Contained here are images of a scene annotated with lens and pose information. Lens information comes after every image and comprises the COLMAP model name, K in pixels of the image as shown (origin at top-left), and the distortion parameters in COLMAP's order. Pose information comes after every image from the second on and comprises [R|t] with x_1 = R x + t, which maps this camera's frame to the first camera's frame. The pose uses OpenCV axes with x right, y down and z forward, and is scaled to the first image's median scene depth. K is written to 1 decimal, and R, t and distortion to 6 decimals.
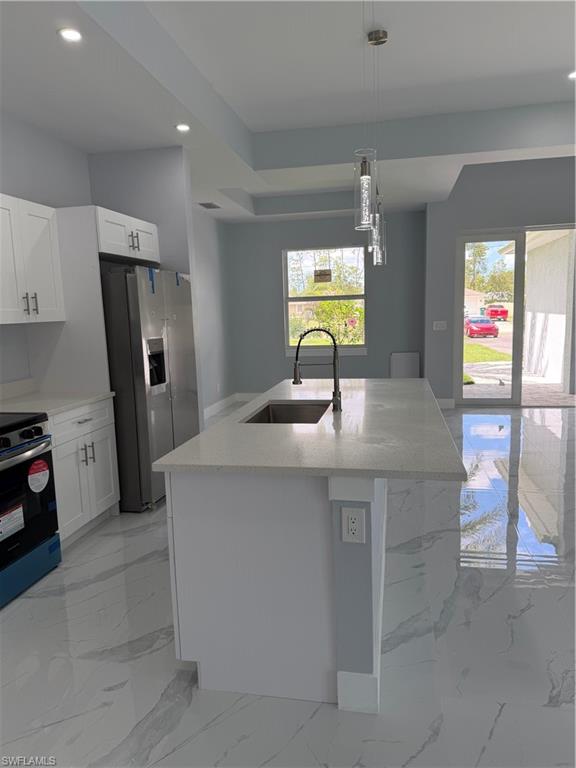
lens RADIAL K [[542.6, 0, 288.0], [0, 542.6, 384.0], [0, 0, 1]] dist [0.005476, -0.004914]
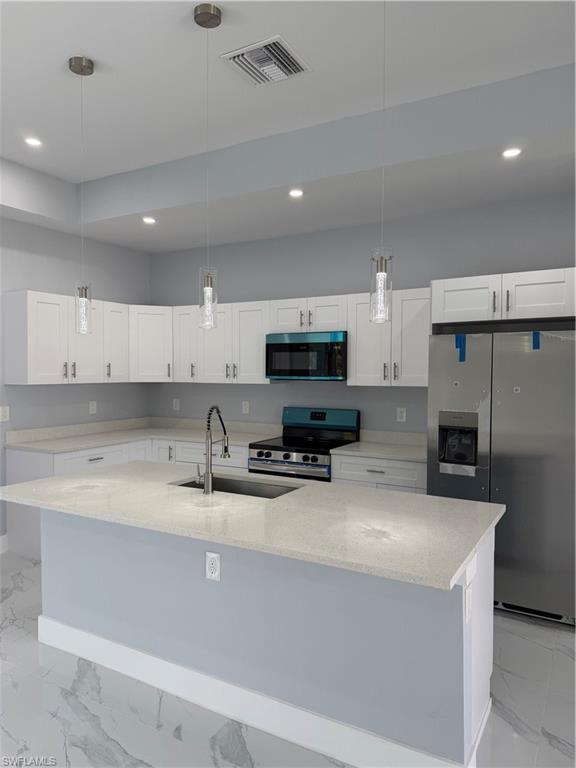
lens RADIAL K [[542.6, 0, 288.0], [0, 542.6, 384.0], [0, 0, 1]] dist [0.005476, -0.004914]
pose [[-0.310716, 0.061141, -0.948534, 1.016604], [-0.126927, 0.986323, 0.105155, -0.282715], [0.941990, 0.153068, -0.298705, 1.488484]]
